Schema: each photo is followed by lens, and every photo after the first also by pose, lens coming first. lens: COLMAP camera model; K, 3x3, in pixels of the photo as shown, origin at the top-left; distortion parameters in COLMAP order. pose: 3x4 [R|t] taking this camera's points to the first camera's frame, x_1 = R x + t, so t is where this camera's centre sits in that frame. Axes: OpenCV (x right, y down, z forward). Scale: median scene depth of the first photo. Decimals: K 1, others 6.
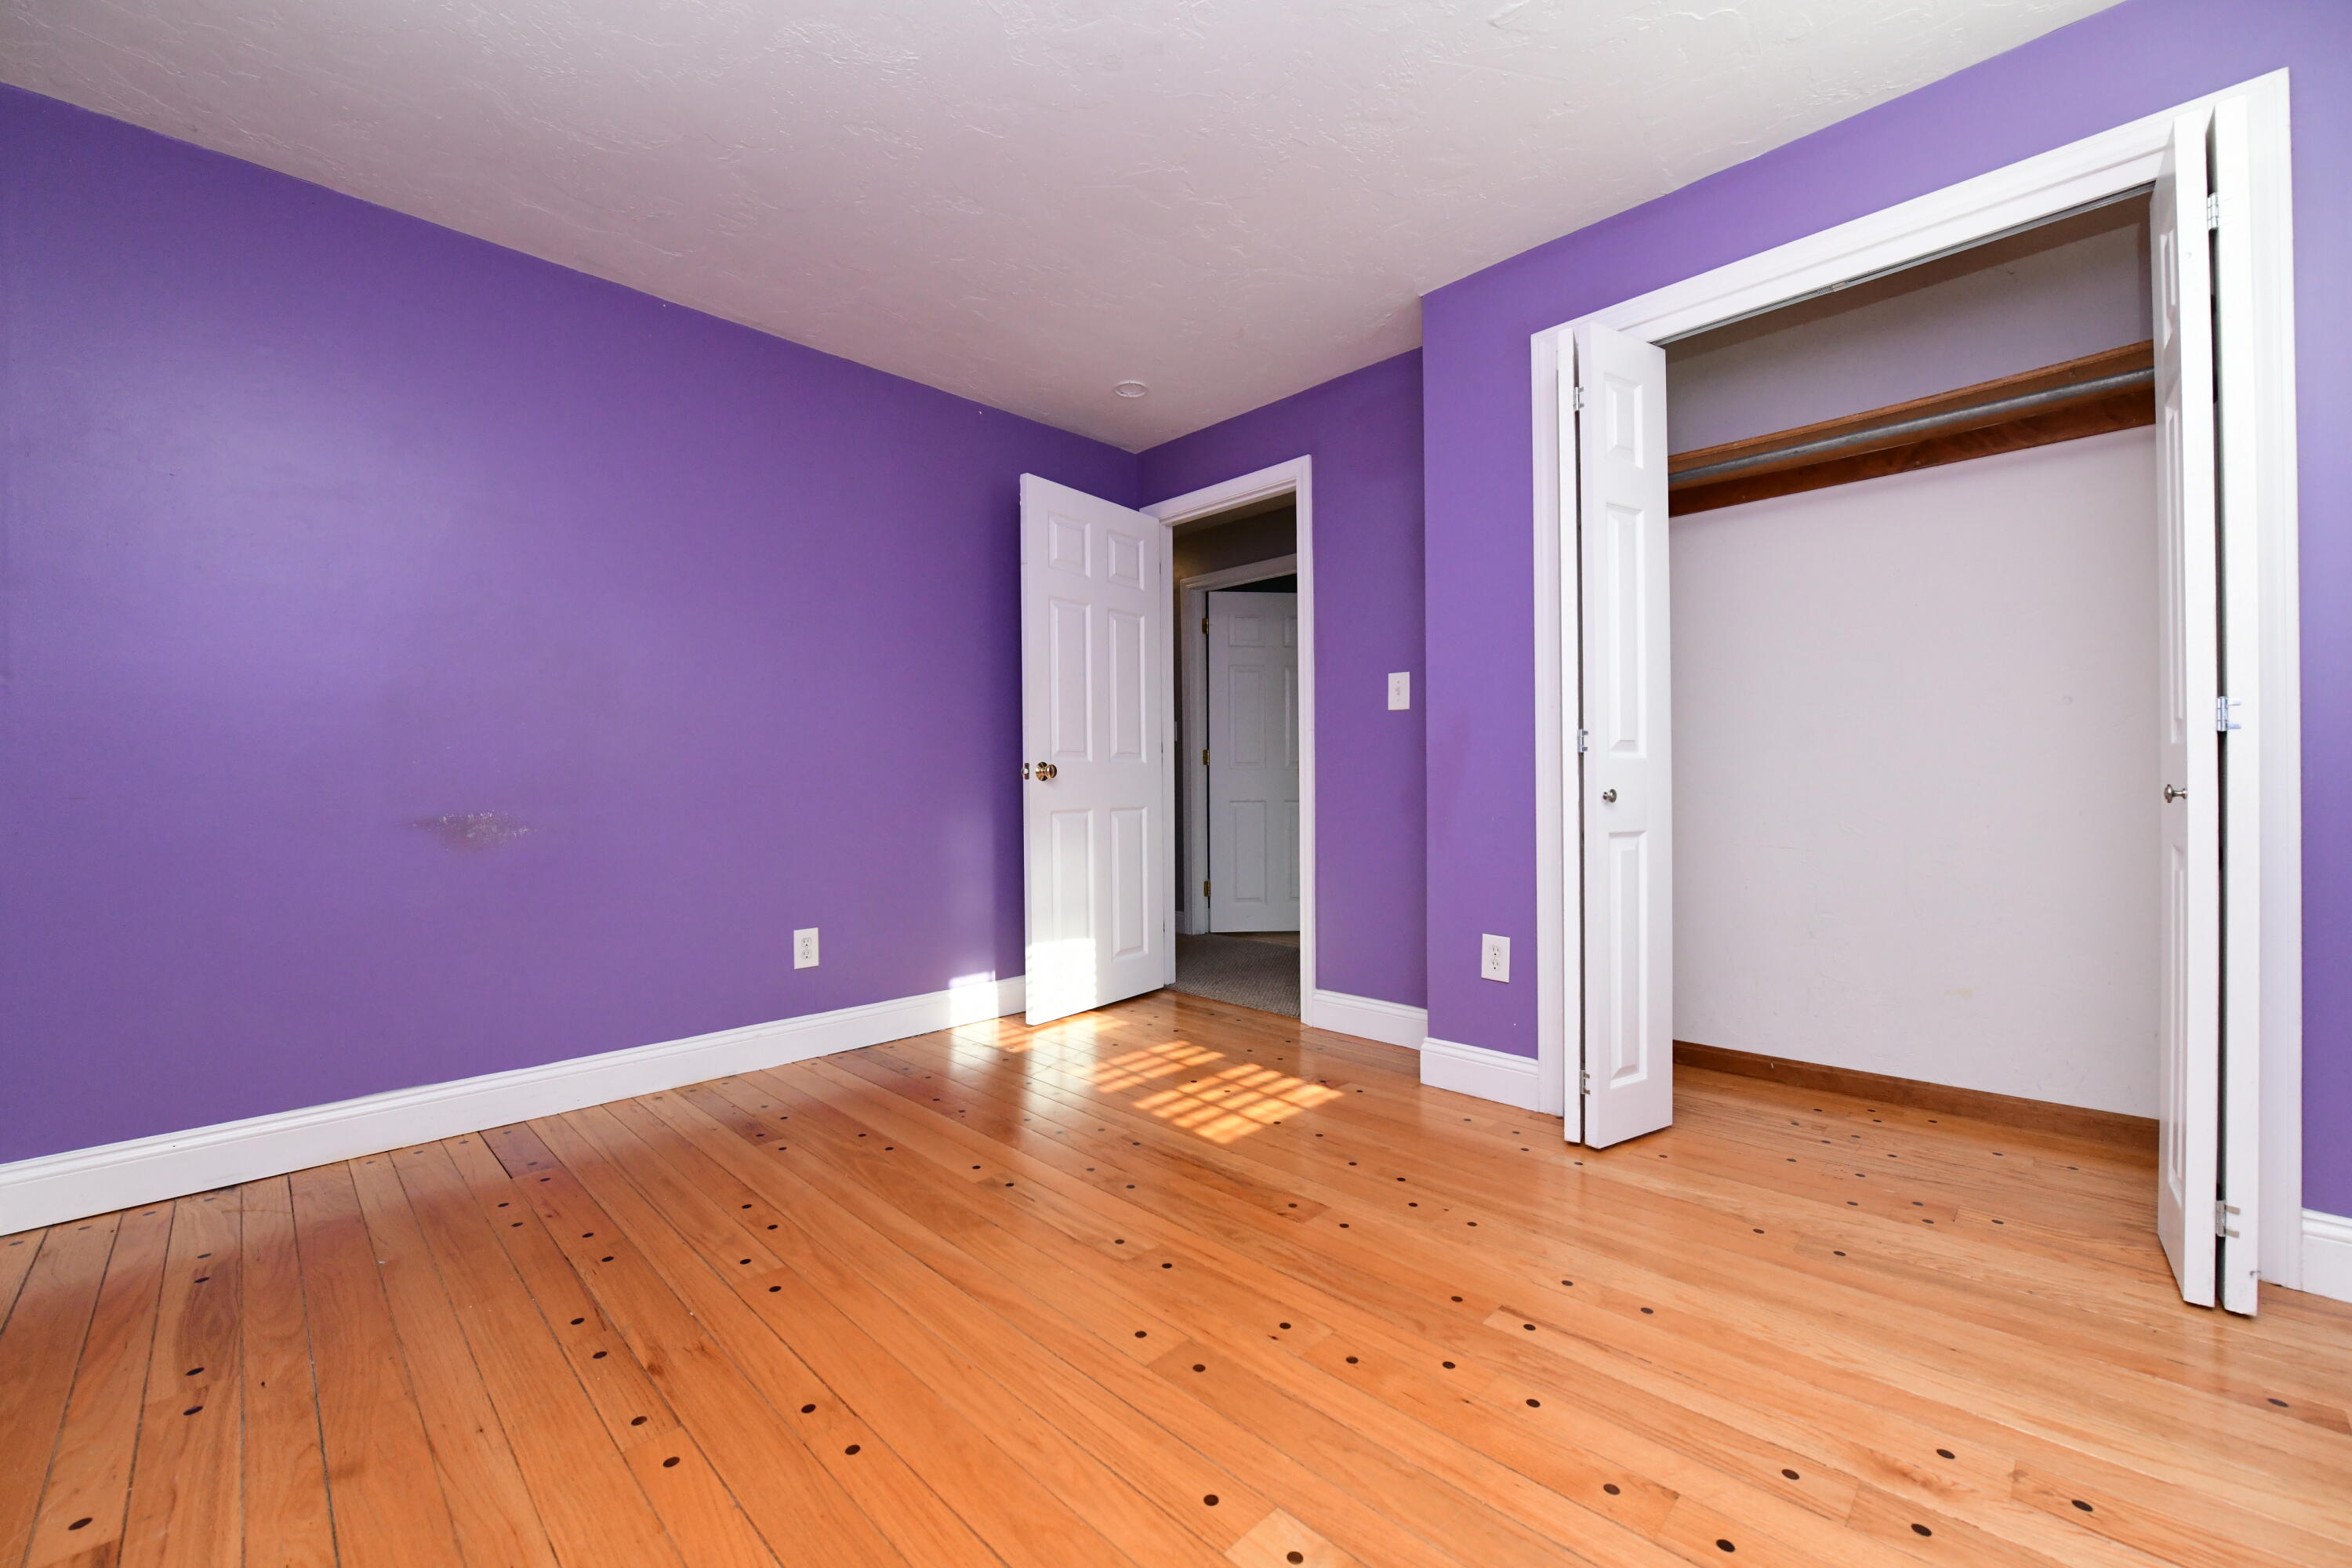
lens RADIAL K [[932.1, 0, 1176.0], [0, 932.1, 784.0], [0, 0, 1]] dist [-0.001463, -0.003584]
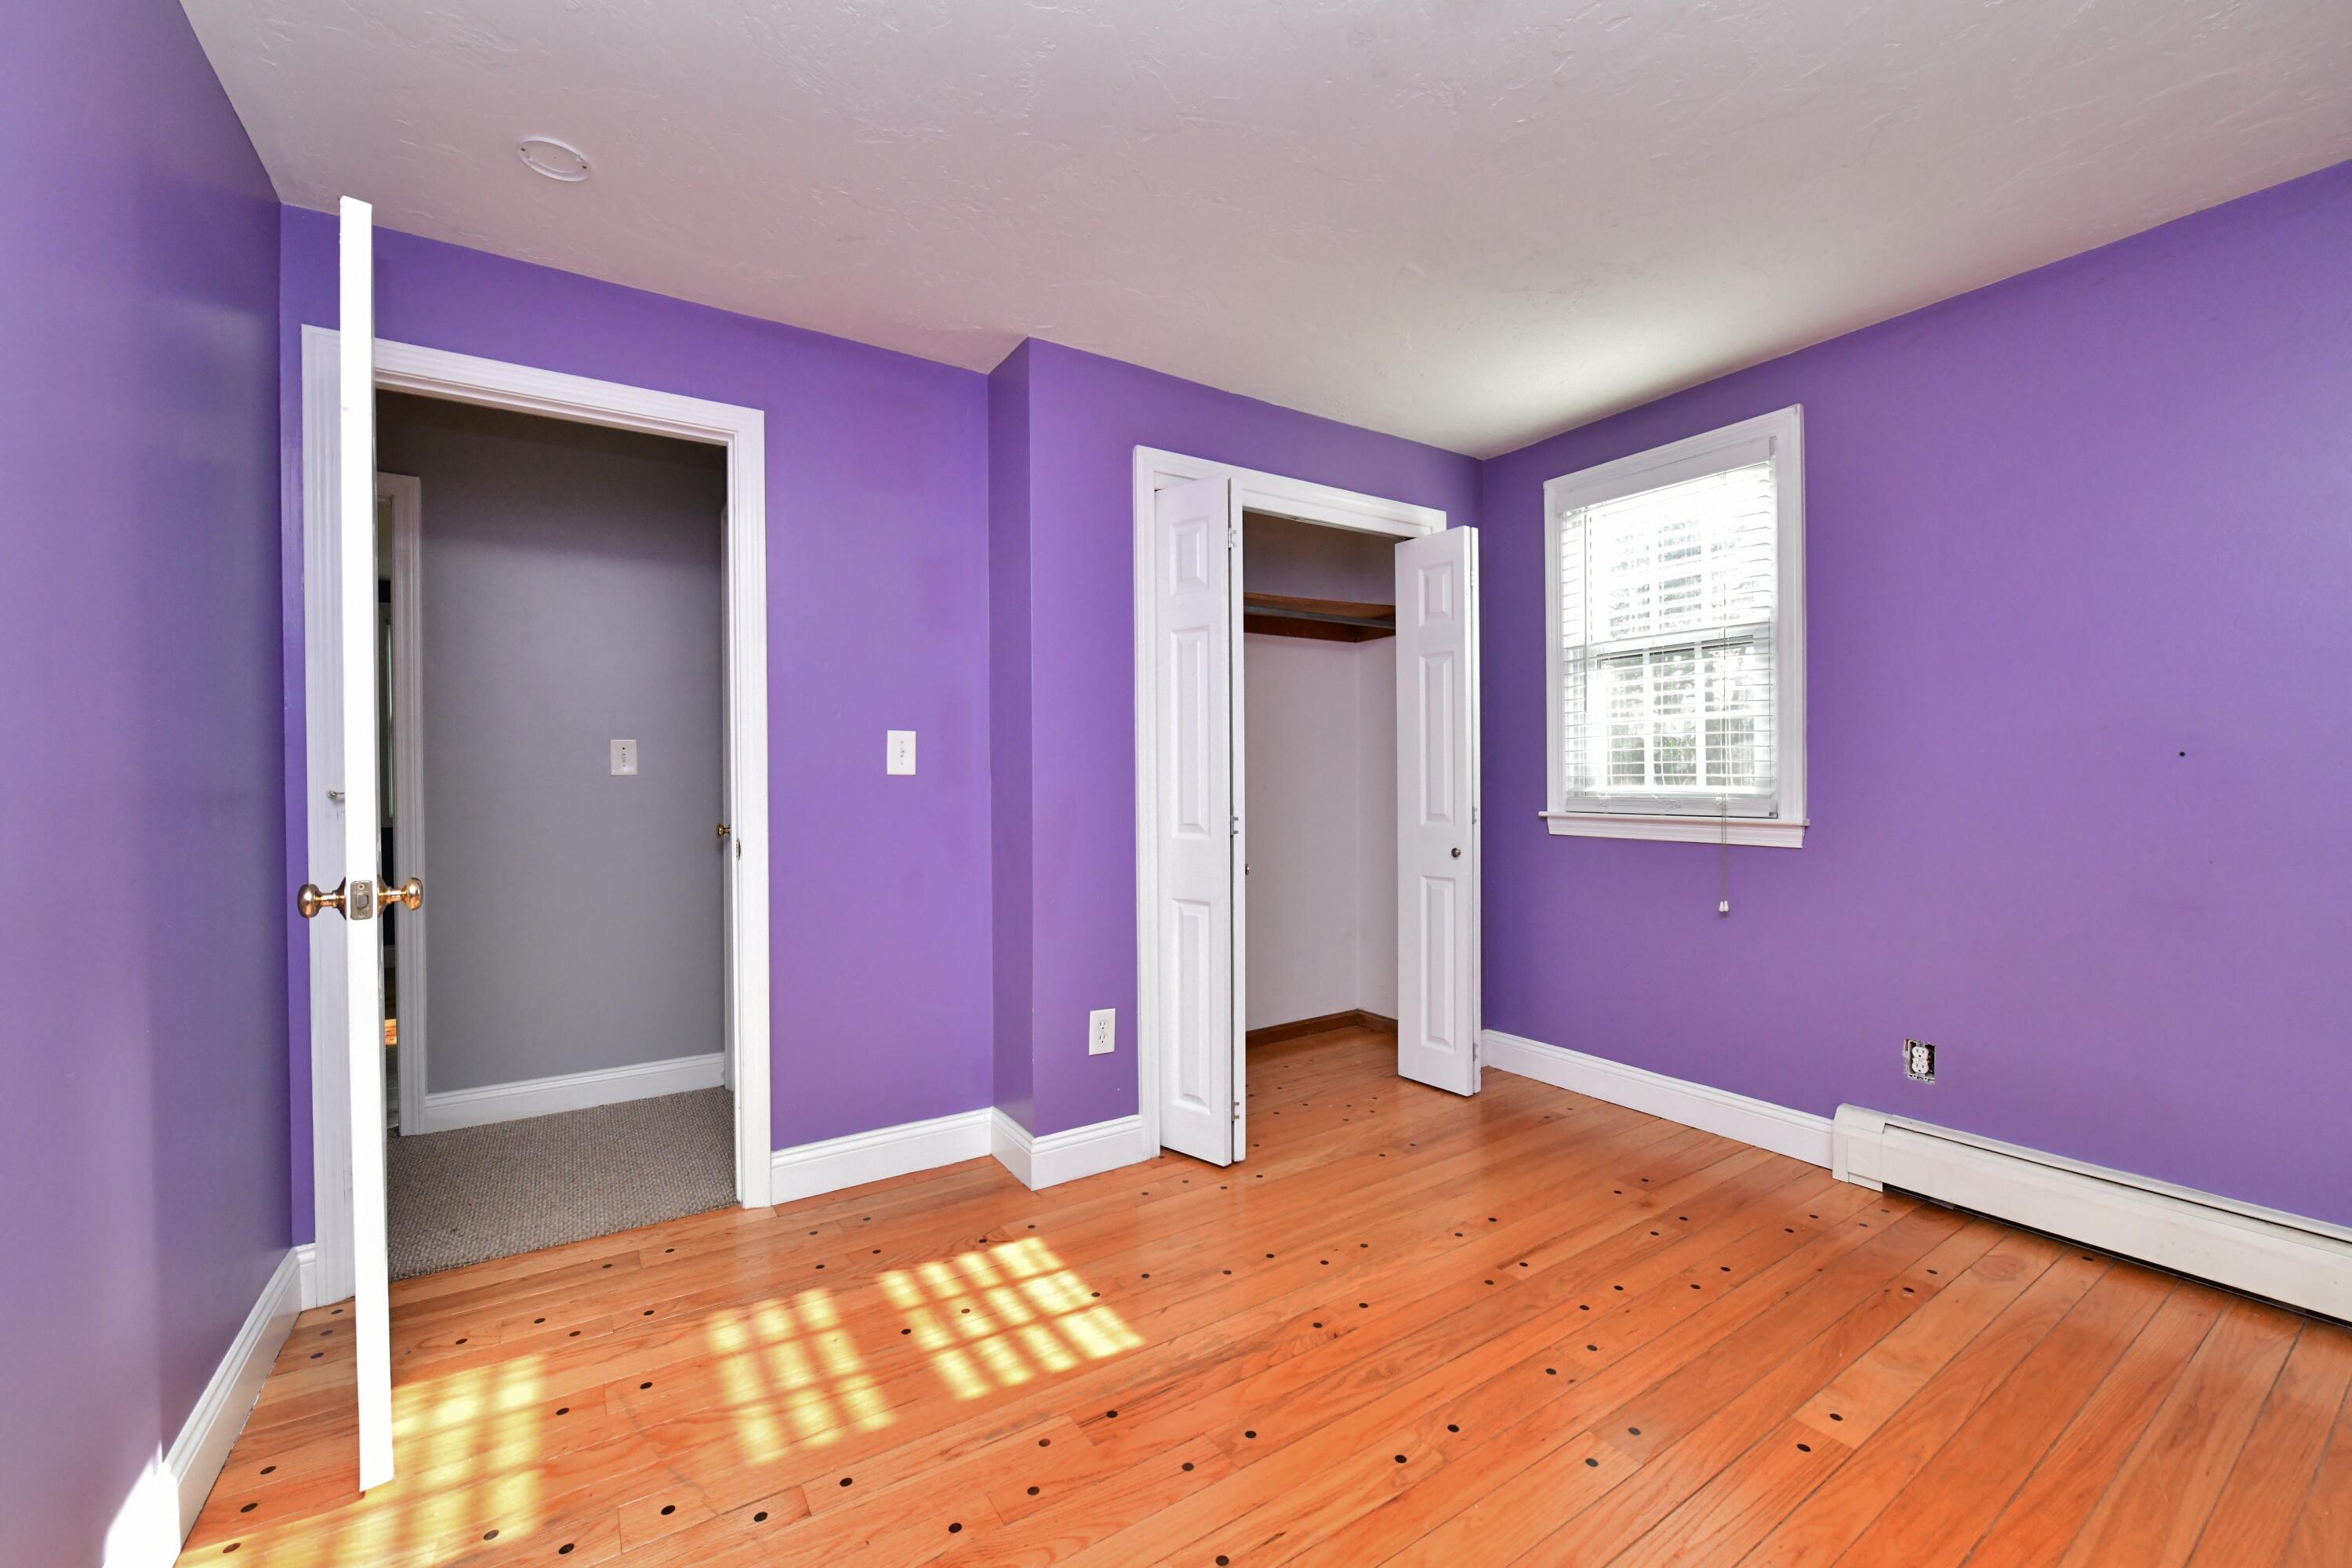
lens RADIAL K [[932.1, 0, 1176.0], [0, 932.1, 784.0], [0, 0, 1]] dist [-0.001463, -0.003584]
pose [[0.204341, 0.001339, 0.978899, -0.644038], [0.001444, 0.999998, -0.001670, -0.083883], [-0.978899, 0.001755, 0.204338, 0.710013]]
